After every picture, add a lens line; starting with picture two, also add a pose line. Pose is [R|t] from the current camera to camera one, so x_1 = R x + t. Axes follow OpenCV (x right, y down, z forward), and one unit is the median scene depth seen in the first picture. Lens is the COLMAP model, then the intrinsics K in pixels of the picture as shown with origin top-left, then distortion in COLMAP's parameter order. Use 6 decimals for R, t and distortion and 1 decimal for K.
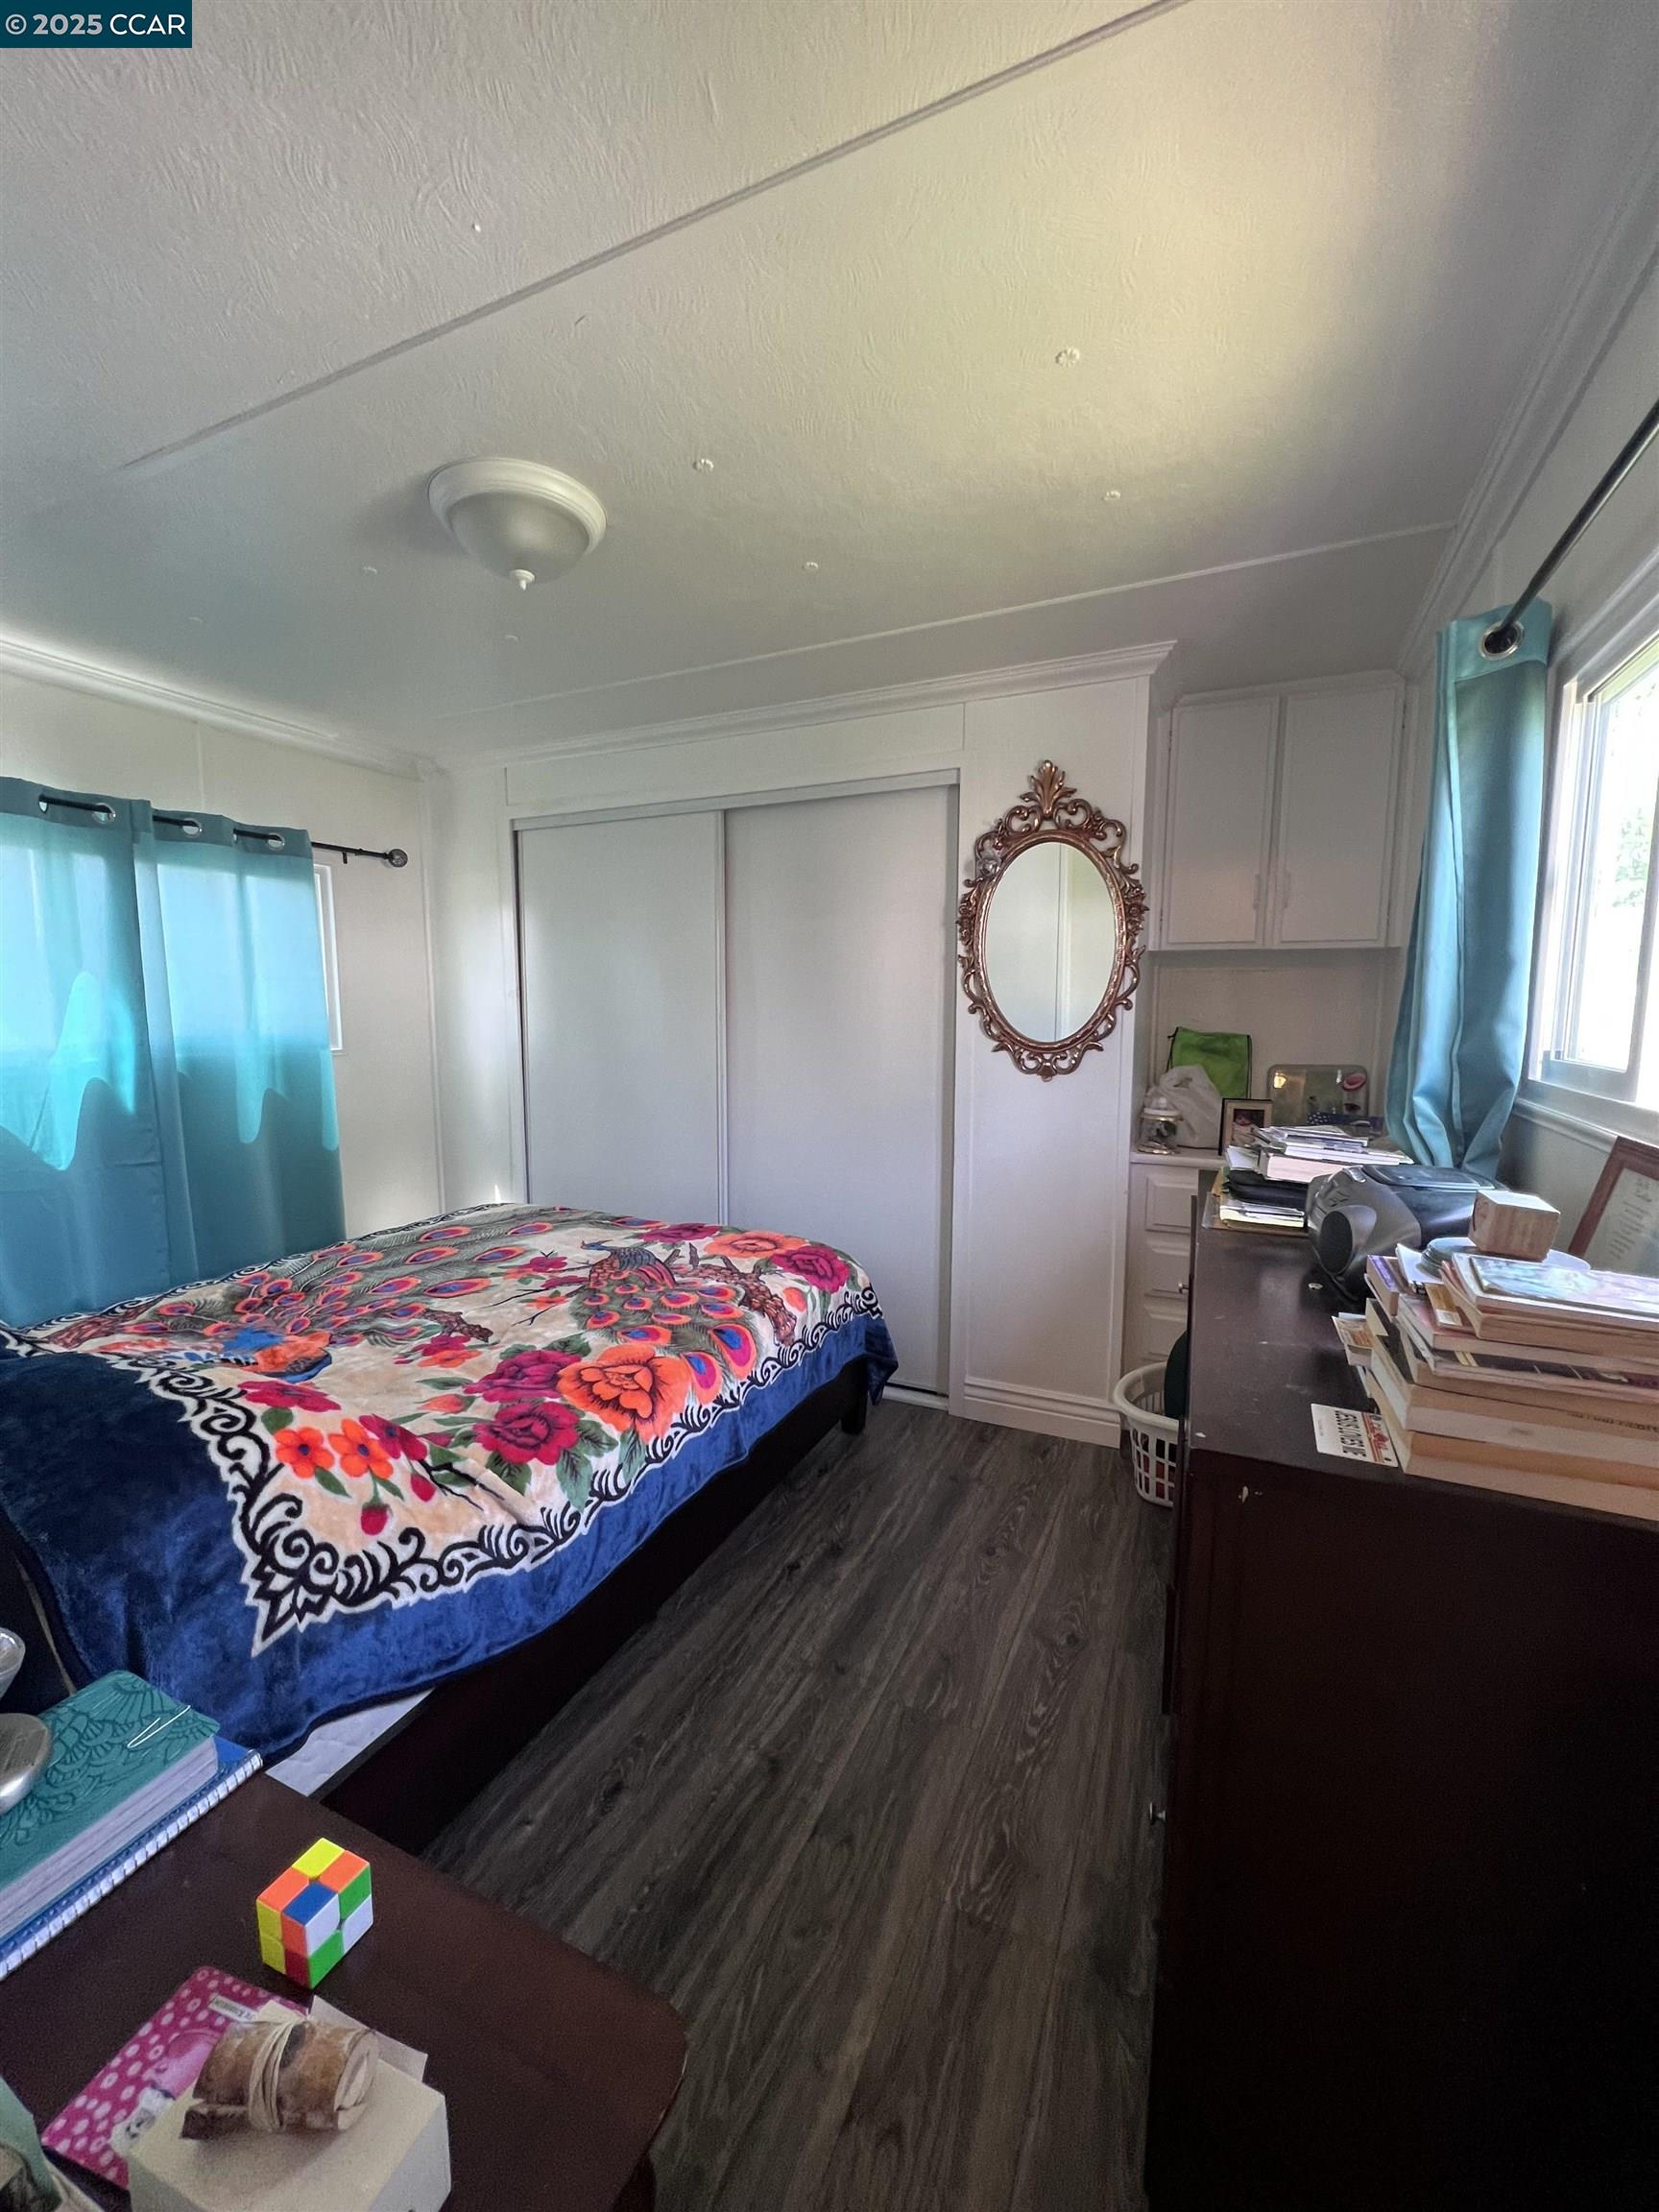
lens RADIAL K [[890.9, 0, 829.5], [0, 890.9, 1106.0], [0, 0, 1]] dist [-0.000857, 0.000129]
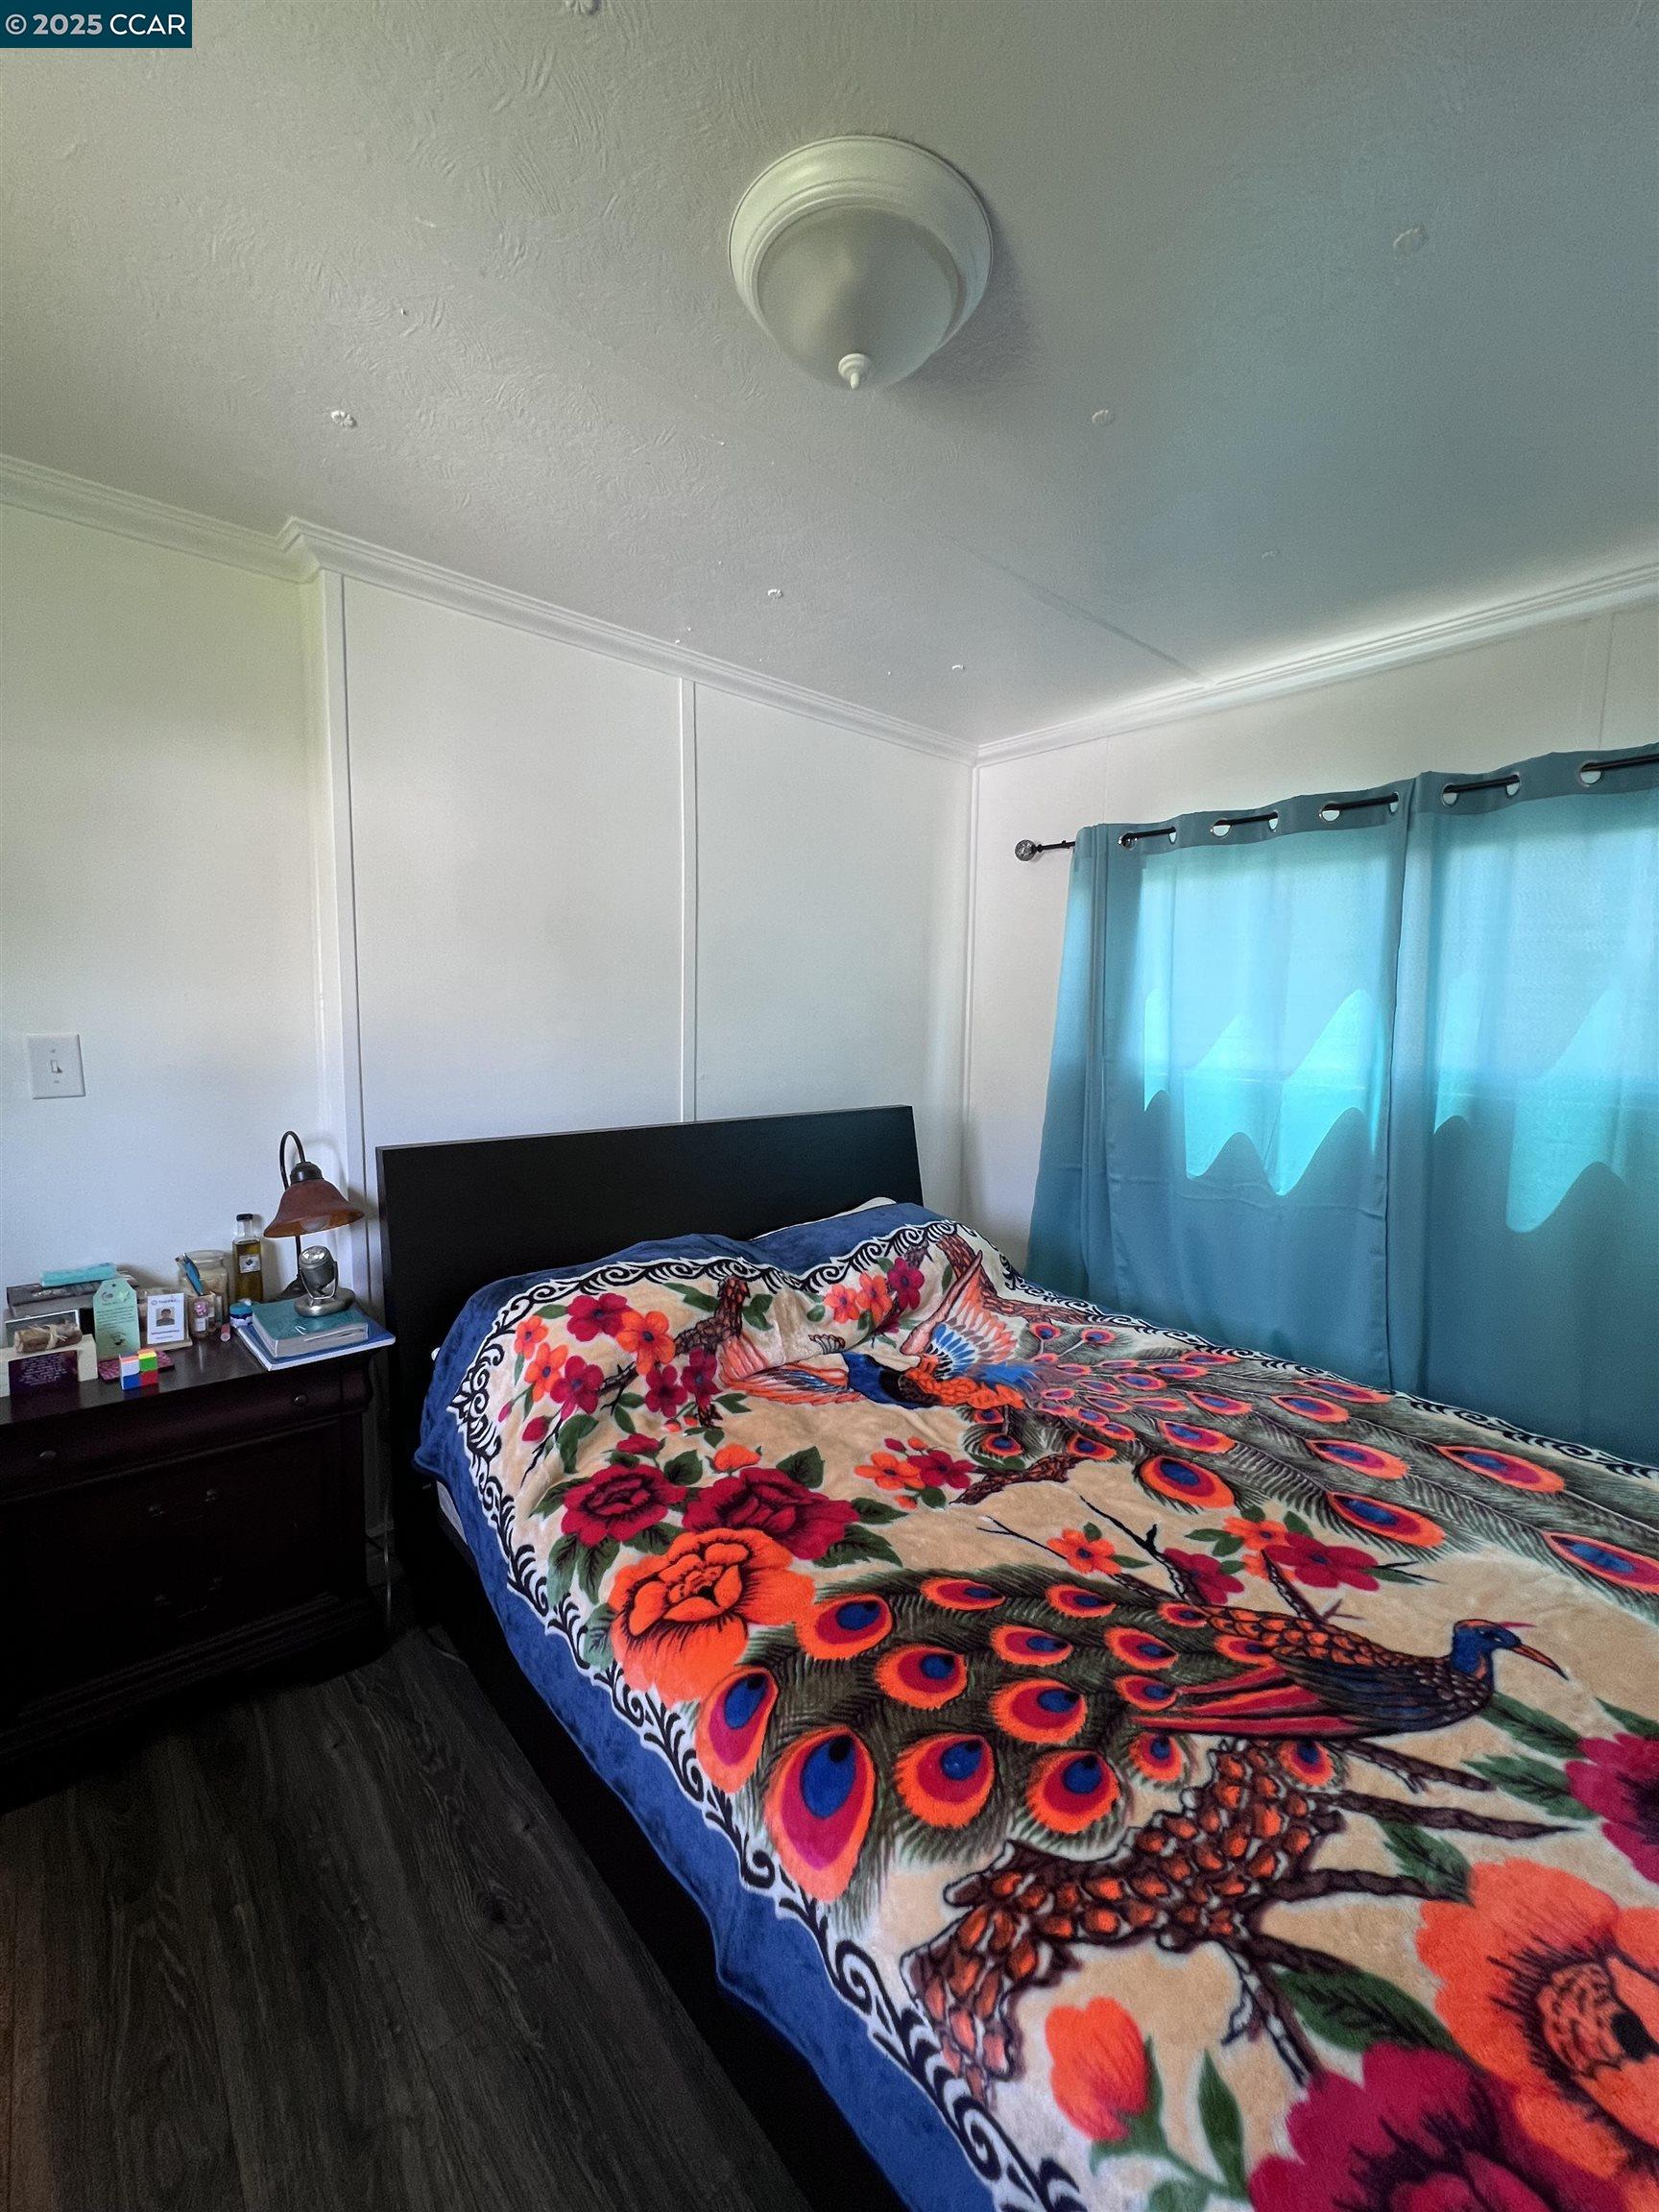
lens RADIAL K [[890.9, 0, 829.5], [0, 890.9, 1106.0], [0, 0, 1]] dist [-0.000857, 0.000129]
pose [[-0.407248, 0.088551, -0.909015, 0.243955], [-0.121137, 0.981258, 0.149859, -0.124994], [0.905248, 0.171145, -0.388889, 1.049760]]
